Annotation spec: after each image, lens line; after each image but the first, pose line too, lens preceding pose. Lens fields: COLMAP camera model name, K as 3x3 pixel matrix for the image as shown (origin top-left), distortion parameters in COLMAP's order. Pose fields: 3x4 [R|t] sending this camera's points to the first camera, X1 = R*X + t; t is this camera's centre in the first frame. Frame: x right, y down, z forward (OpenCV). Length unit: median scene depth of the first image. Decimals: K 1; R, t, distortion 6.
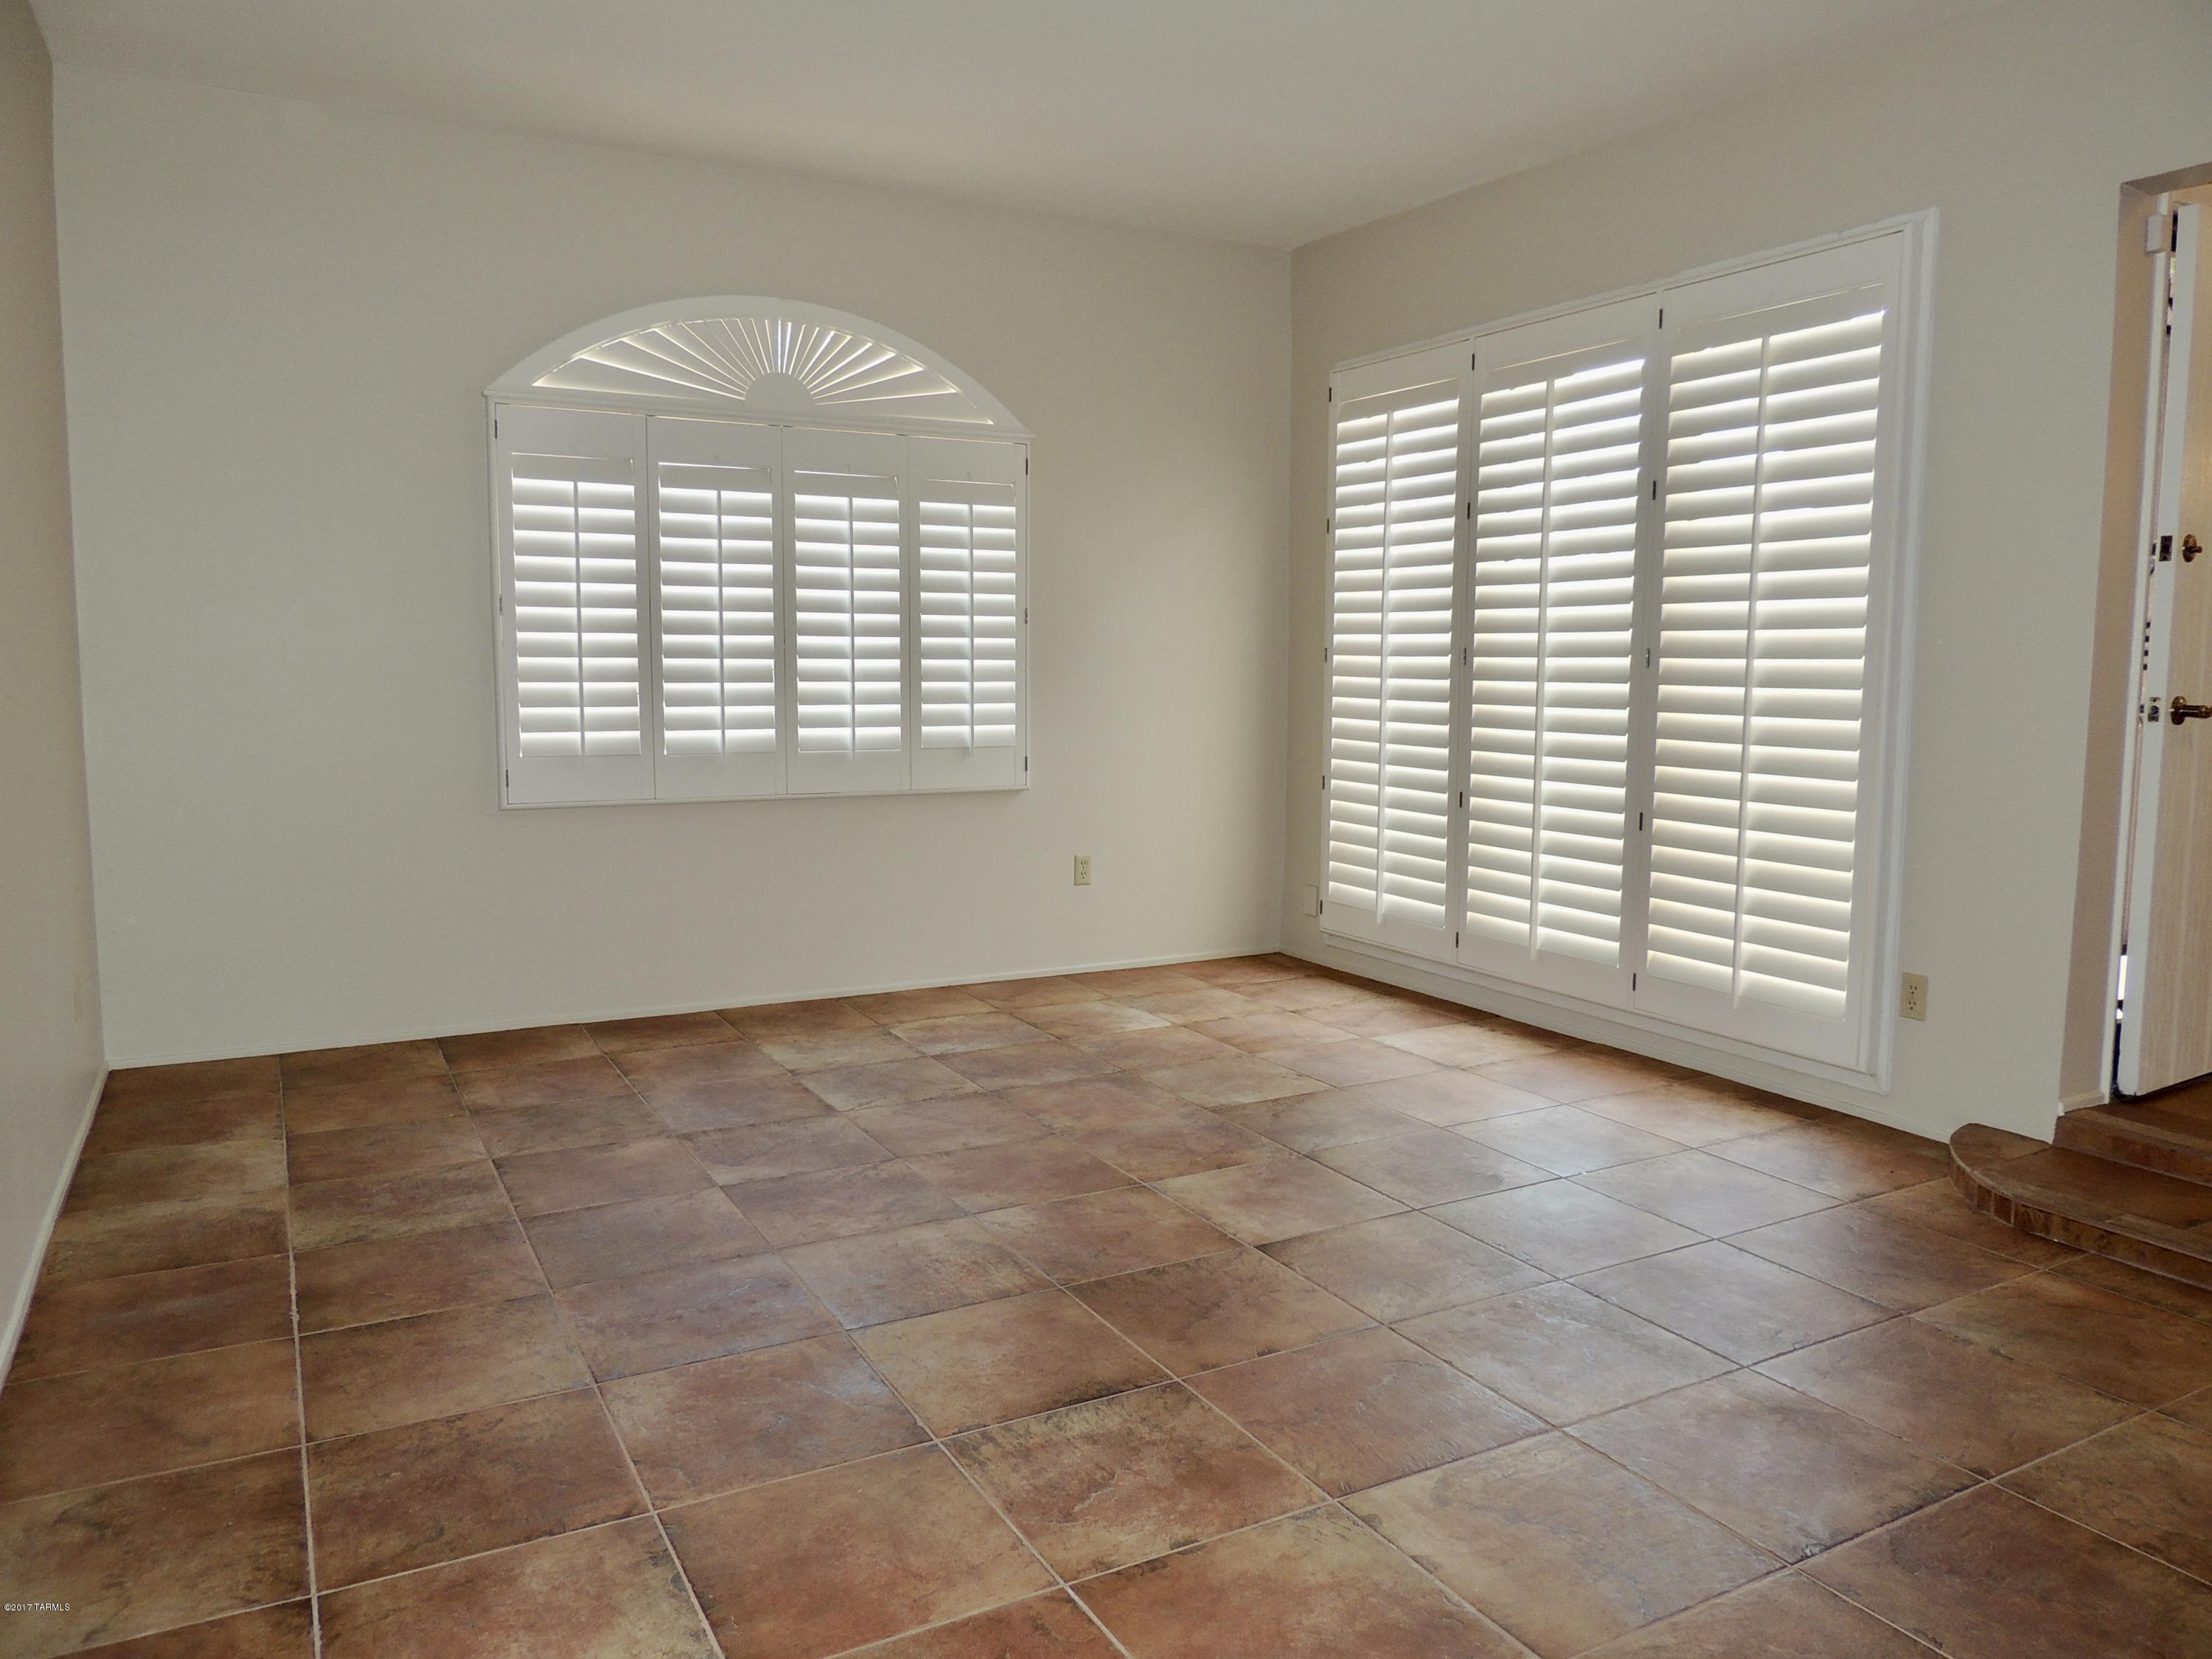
lens RADIAL K [[1569.8, 0, 1115.4], [0, 1569.8, 819.8], [0, 0, 1]] dist [-0.032531, 0.012341]
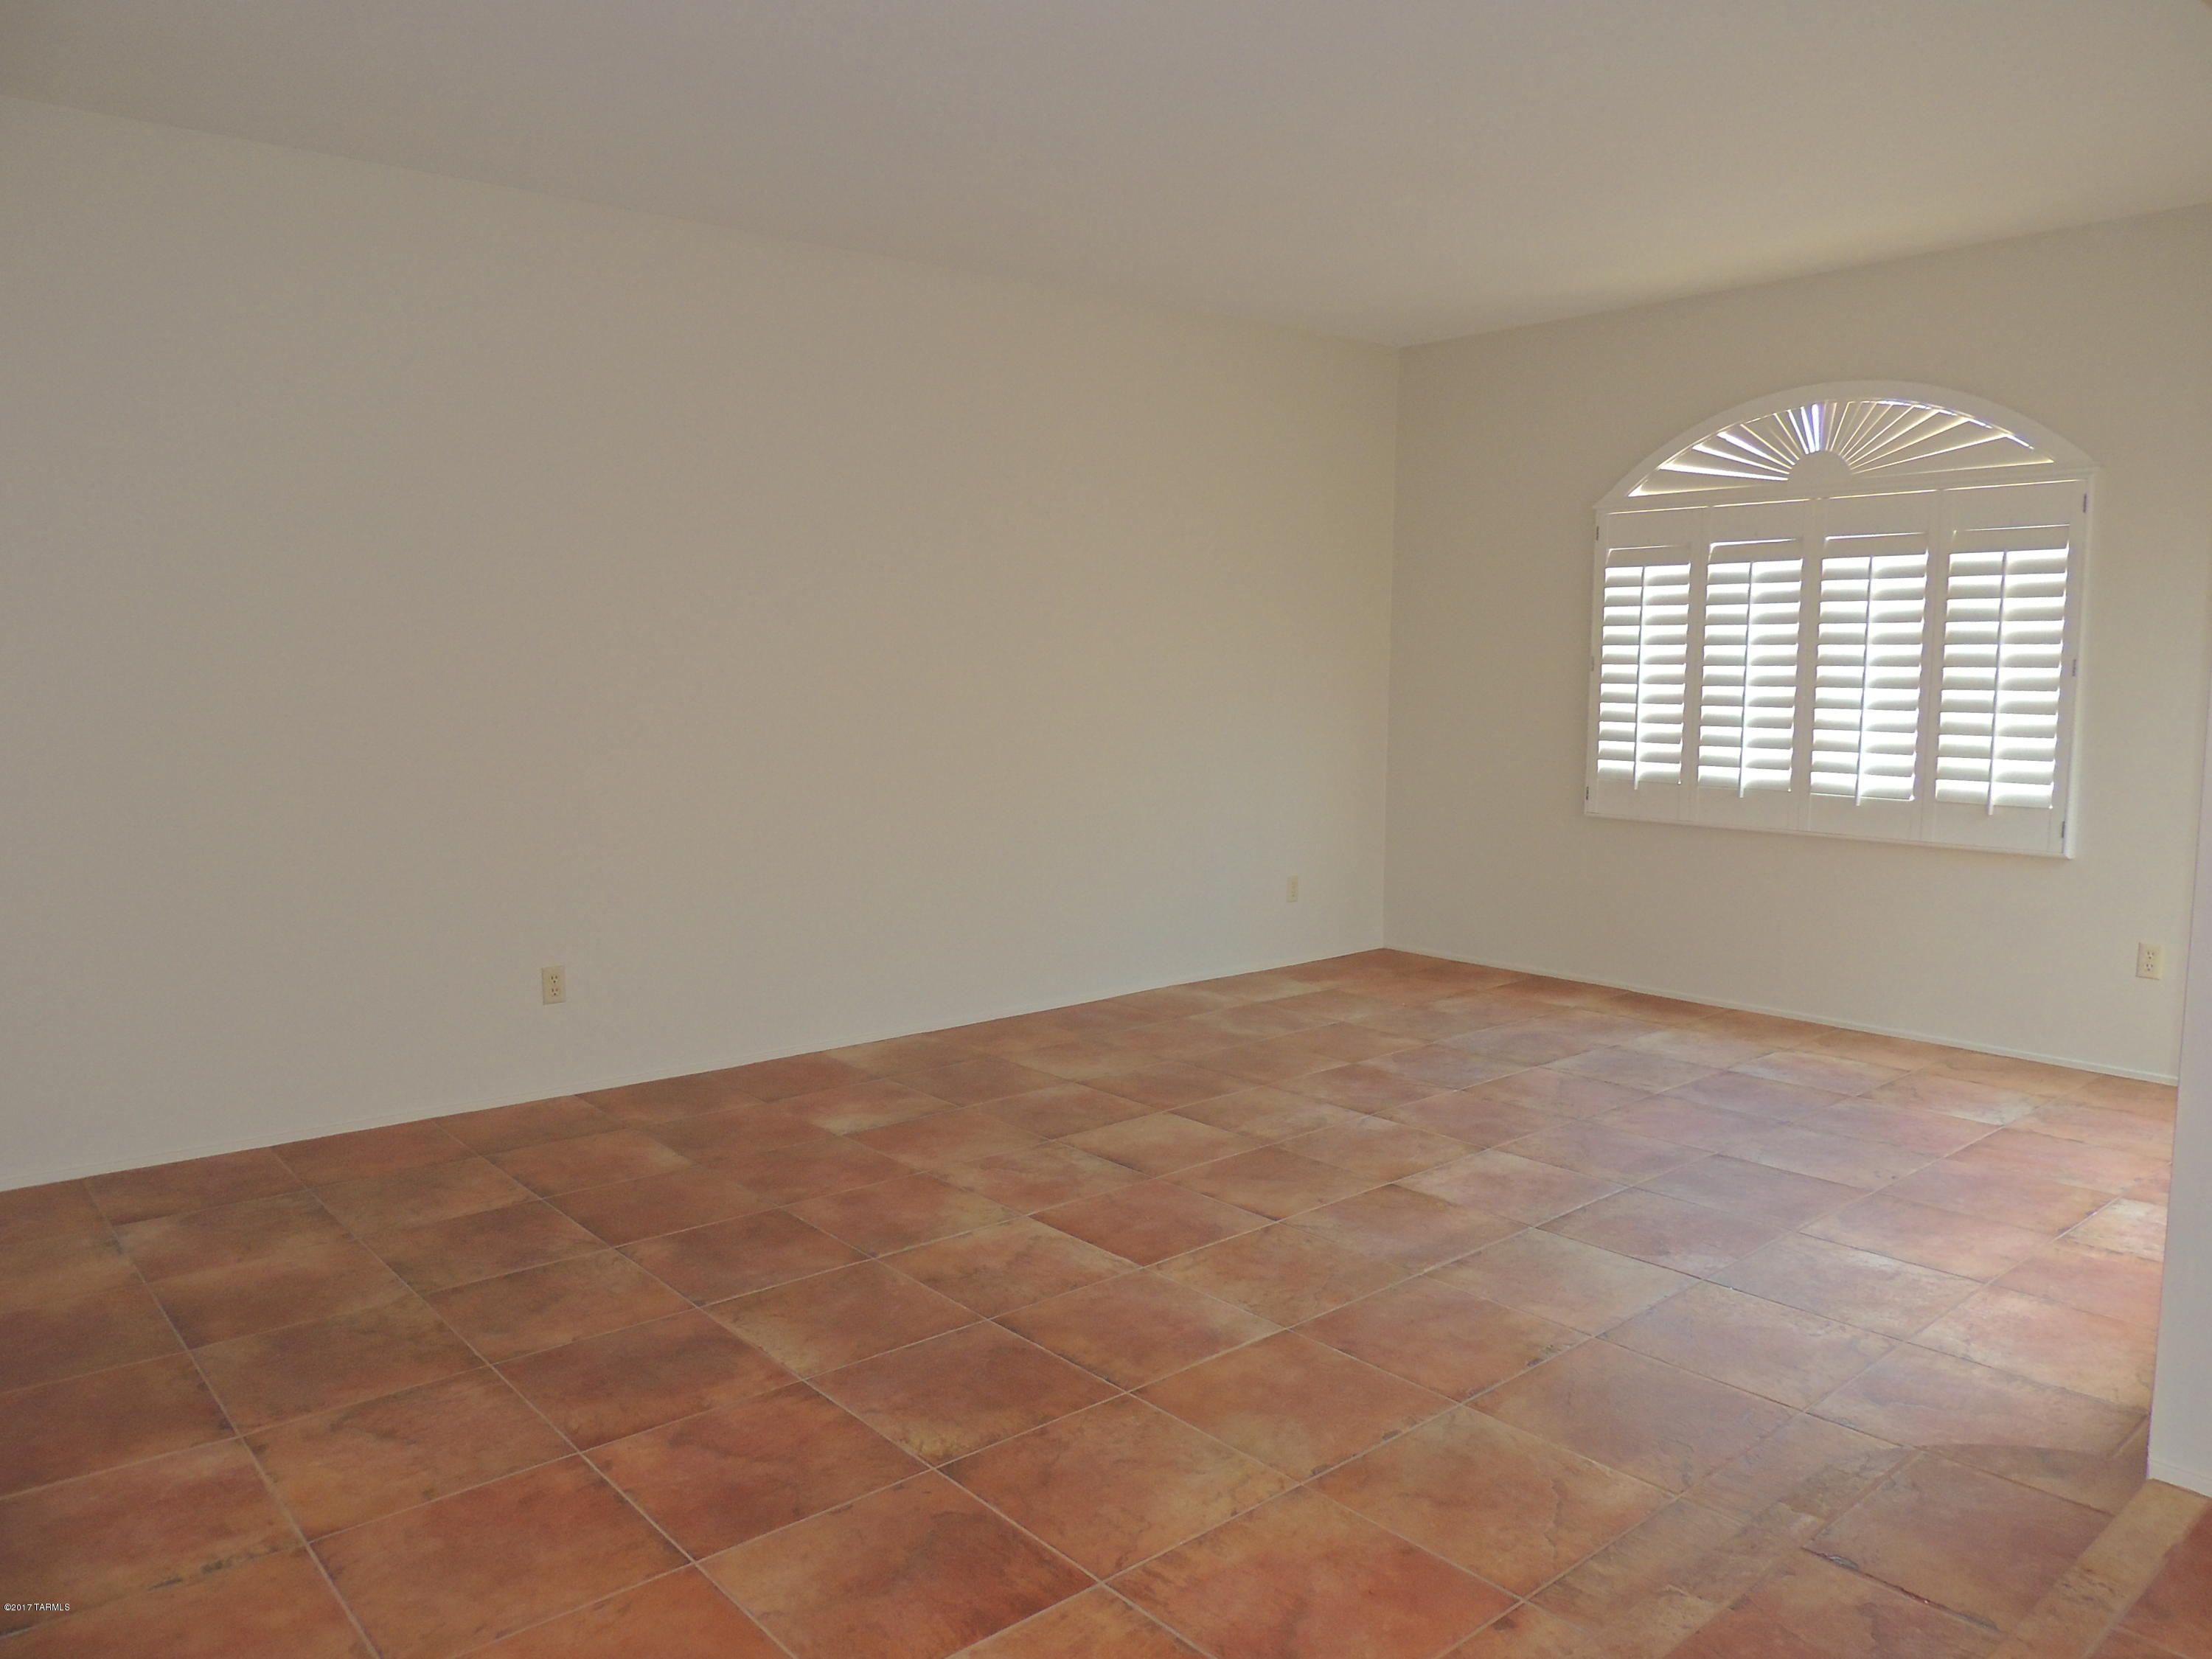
lens RADIAL K [[1569.8, 0, 1118.9], [0, 1569.8, 829.3], [0, 0, 1]] dist [-0.032531, 0.012341]
pose [[0.207169, 0.097583, -0.973426, 0.931371], [-0.102759, 0.991679, 0.077543, -0.065848], [0.972893, 0.083963, 0.215473, 0.361684]]
